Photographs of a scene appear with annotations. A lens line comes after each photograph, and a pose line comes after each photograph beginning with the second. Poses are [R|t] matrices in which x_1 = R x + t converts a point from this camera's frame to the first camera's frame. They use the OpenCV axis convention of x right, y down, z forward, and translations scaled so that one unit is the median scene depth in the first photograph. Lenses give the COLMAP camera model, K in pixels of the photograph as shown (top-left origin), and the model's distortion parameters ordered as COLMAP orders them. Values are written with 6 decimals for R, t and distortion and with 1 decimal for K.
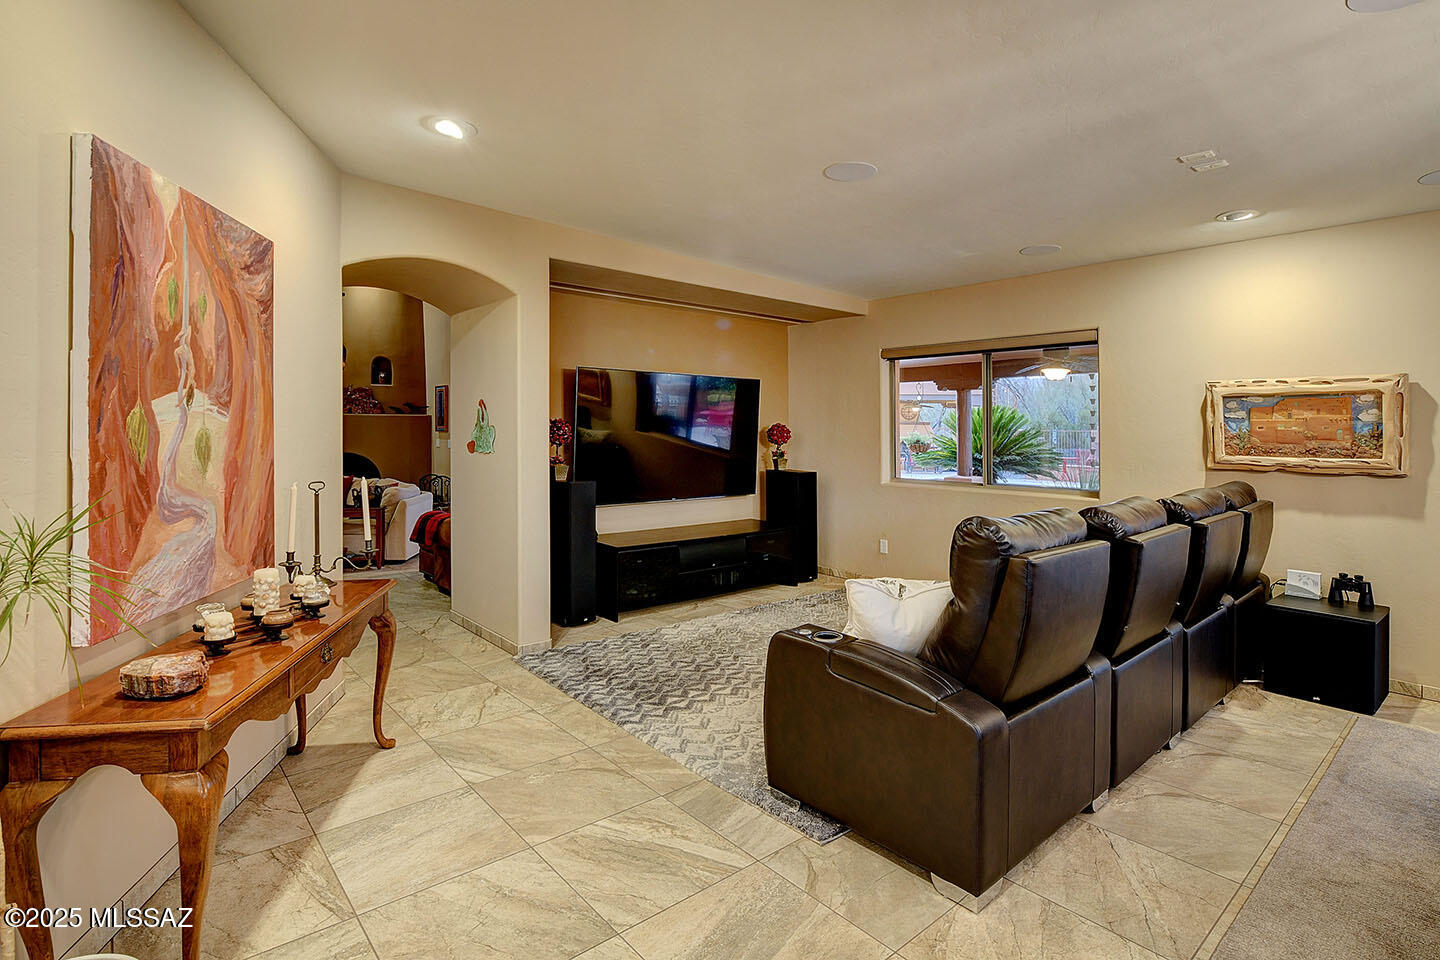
lens RADIAL K [[706.6, 0, 720.1], [0, 706.6, 433.9], [0, 0, 1]] dist [0.001187, -0.000100]
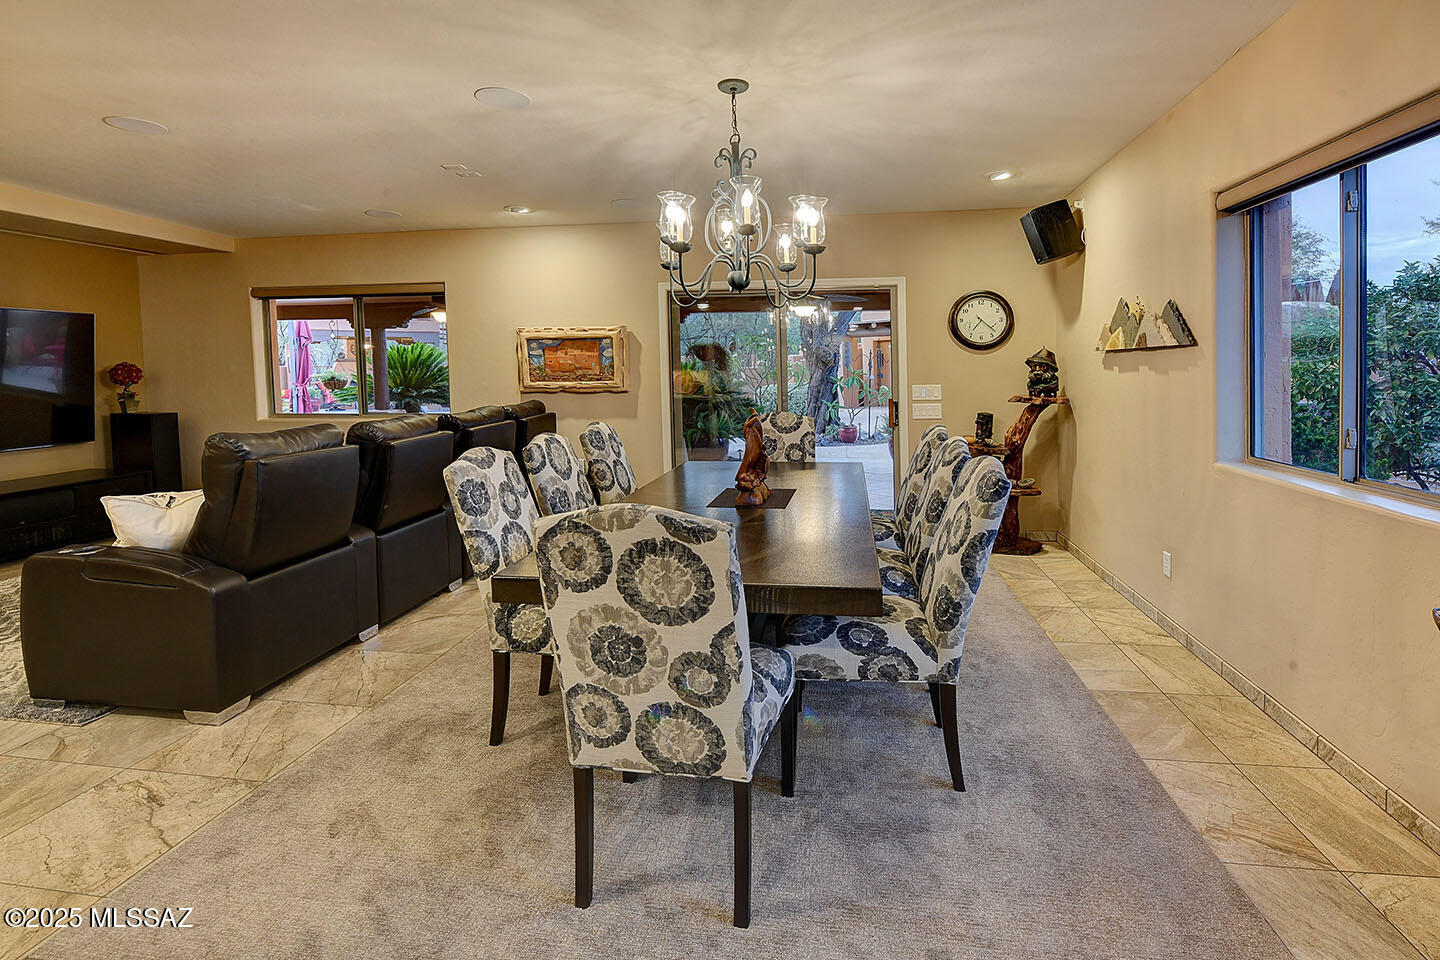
lens RADIAL K [[697.8, 0, 724.6], [0, 697.8, 394.9], [0, 0, 1]] dist [-0.004175, -0.001799]
pose [[0.754770, -0.041843, 0.654653, 0.110884], [0.018387, 0.998921, 0.042648, 0.004824], [-0.655731, -0.020152, 0.754725, -0.275258]]
